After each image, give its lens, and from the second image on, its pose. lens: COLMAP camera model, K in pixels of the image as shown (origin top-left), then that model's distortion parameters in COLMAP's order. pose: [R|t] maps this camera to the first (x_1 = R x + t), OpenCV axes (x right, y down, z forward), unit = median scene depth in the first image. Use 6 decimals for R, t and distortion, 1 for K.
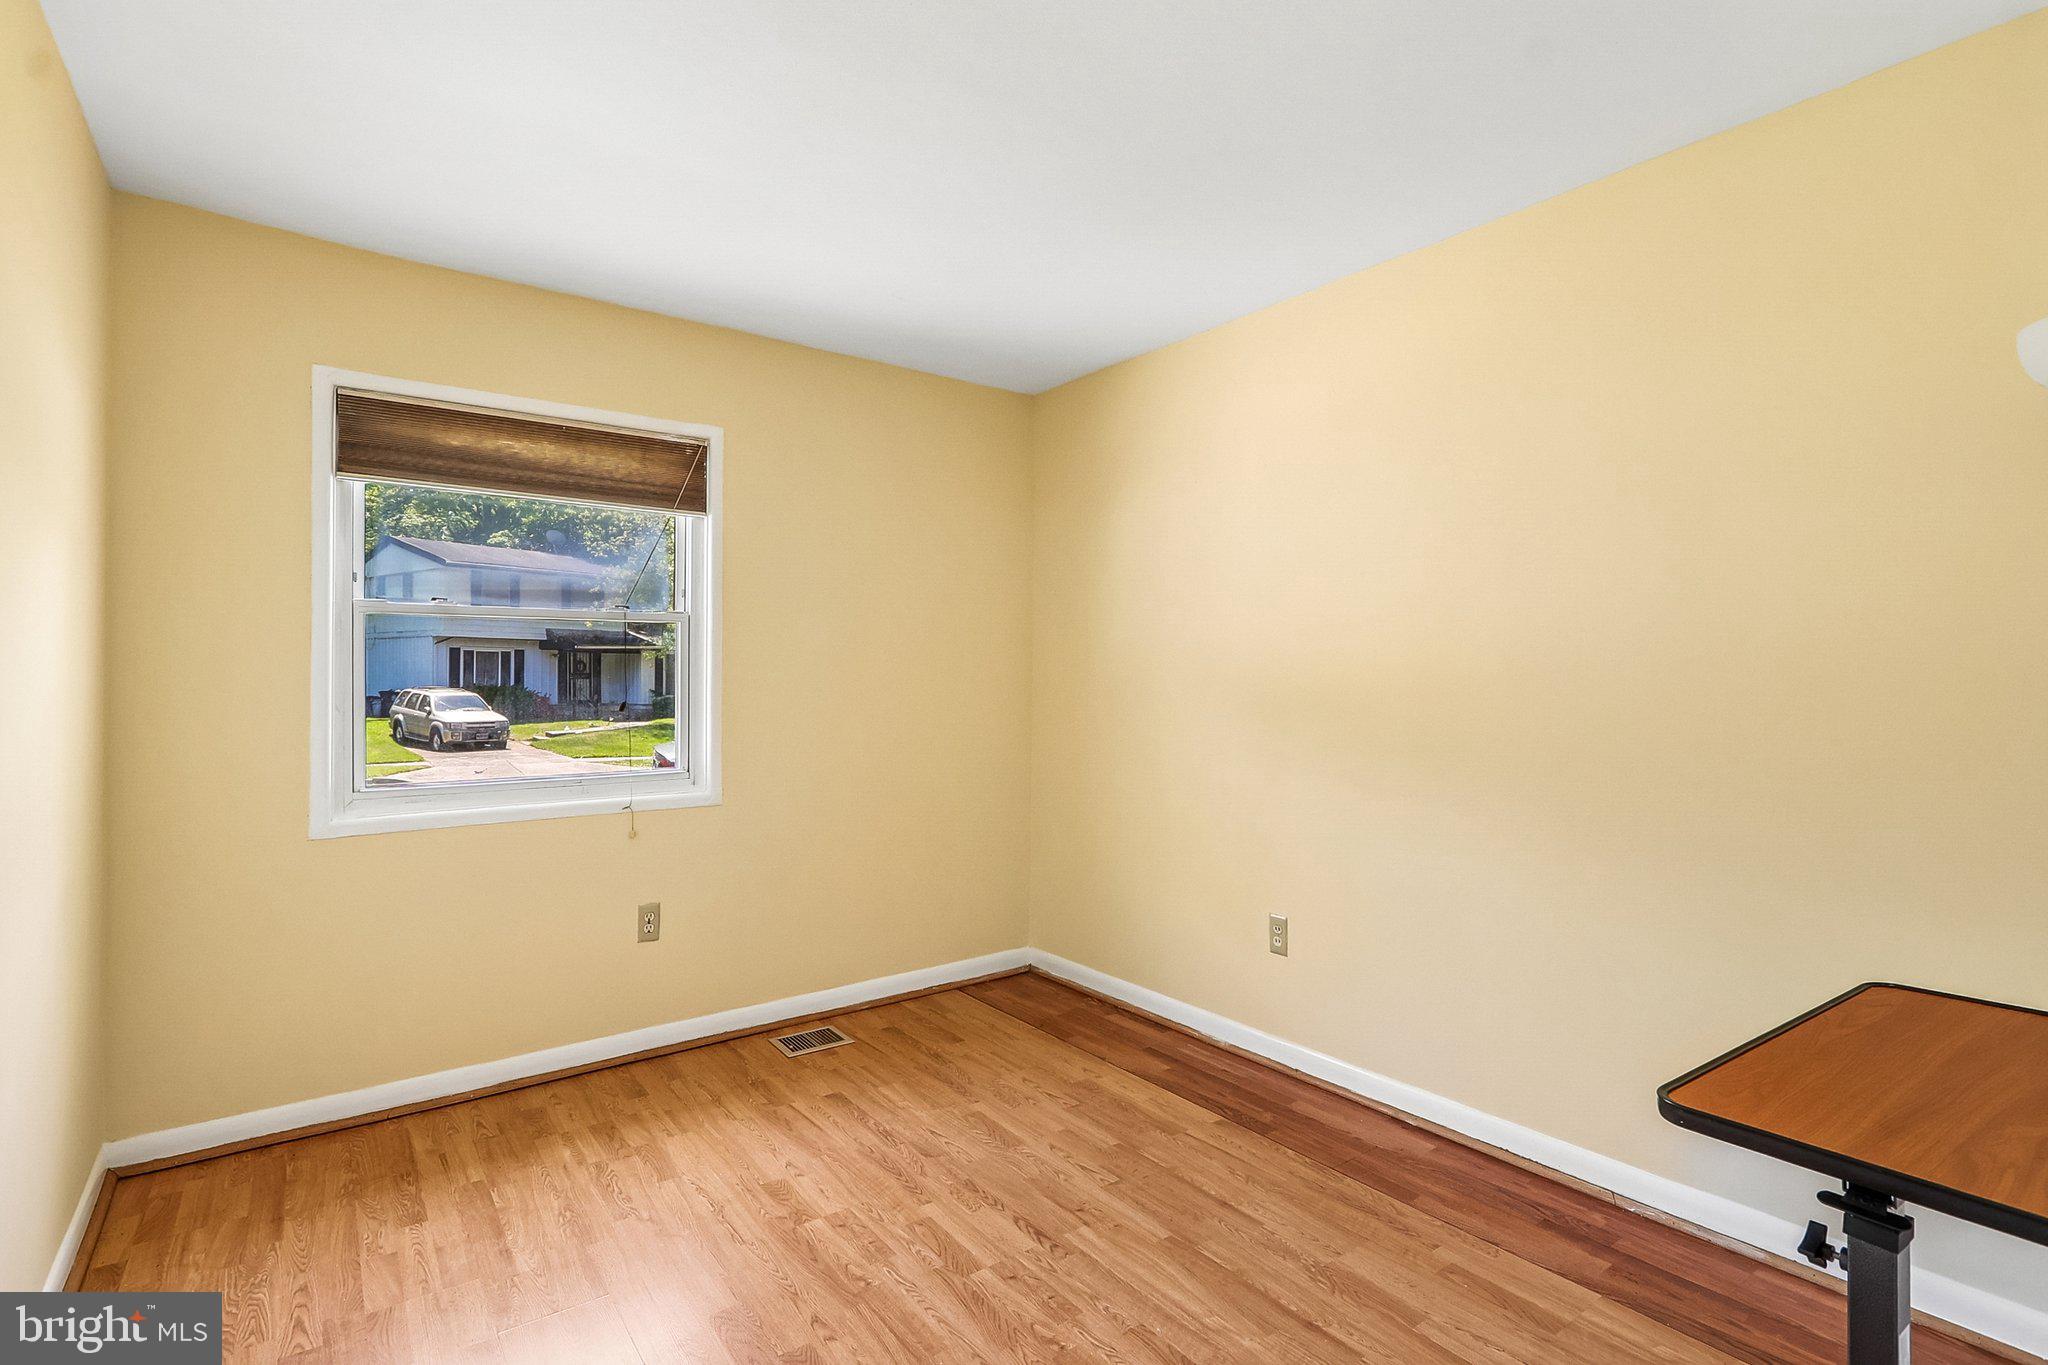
lens RADIAL K [[943.0, 0, 997.9], [0, 943.0, 672.3], [0, 0, 1]] dist [0.002608, -0.001775]
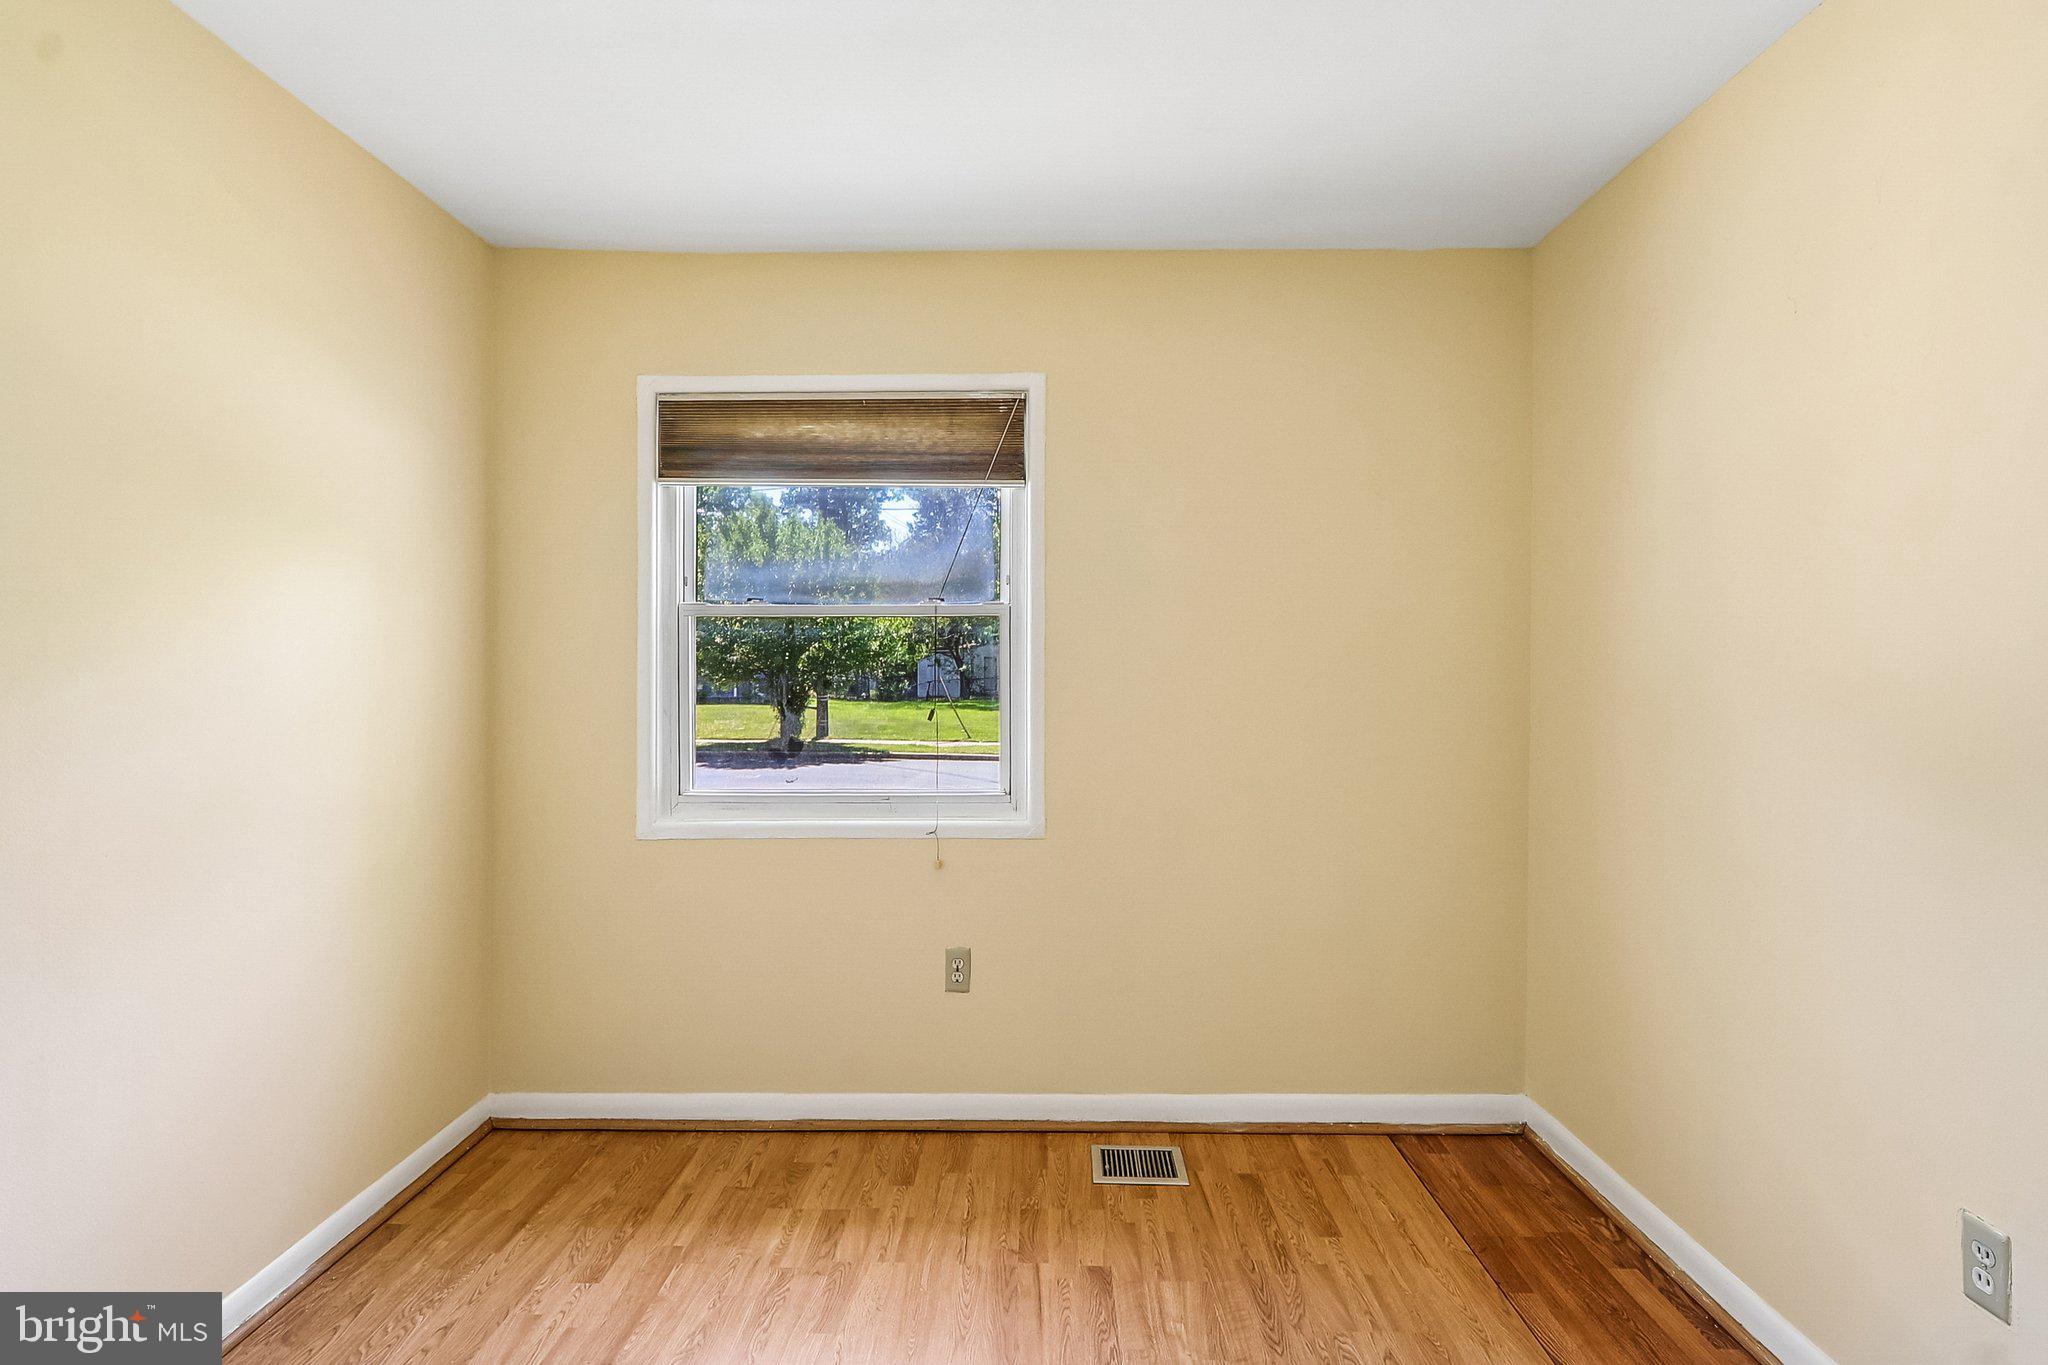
lens RADIAL K [[943.0, 0, 1065.8], [0, 943.0, 658.6], [0, 0, 1]] dist [0.002608, -0.001775]
pose [[0.805092, 0.003096, -0.593142, 0.215709], [0.002559, 0.999959, 0.008693, -0.023189], [0.593144, -0.008517, 0.805051, 0.382293]]
